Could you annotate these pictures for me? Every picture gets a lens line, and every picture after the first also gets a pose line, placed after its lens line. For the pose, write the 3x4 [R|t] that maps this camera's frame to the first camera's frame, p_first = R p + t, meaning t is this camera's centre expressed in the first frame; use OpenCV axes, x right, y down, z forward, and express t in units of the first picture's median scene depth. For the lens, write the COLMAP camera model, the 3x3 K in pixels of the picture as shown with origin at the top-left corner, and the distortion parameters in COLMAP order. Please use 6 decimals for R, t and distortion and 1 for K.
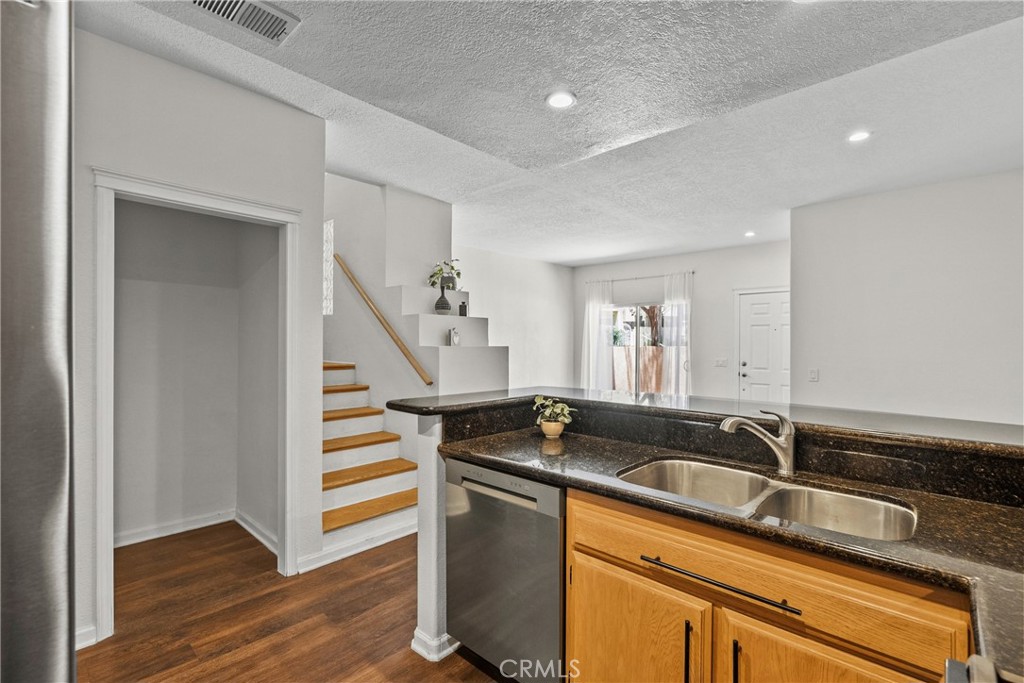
lens RADIAL K [[463.9, 0, 508.1], [0, 463.9, 344.4], [0, 0, 1]] dist [-0.000331, 0.000379]
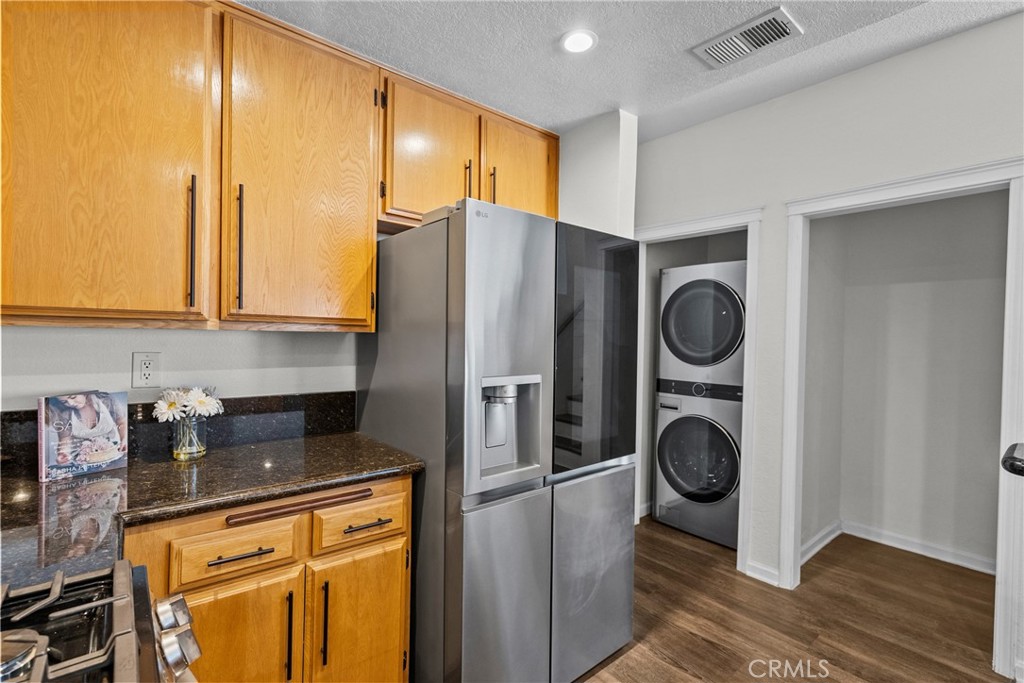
lens RADIAL K [[465.5, 0, 511.7], [0, 465.5, 343.6], [0, 0, 1]] dist [-0.003068, 0.000049]
pose [[-0.109288, 0.005773, -0.993993, 0.378063], [-0.026290, 0.999617, 0.008696, 0.004152], [0.993662, 0.027083, -0.109094, 0.375419]]
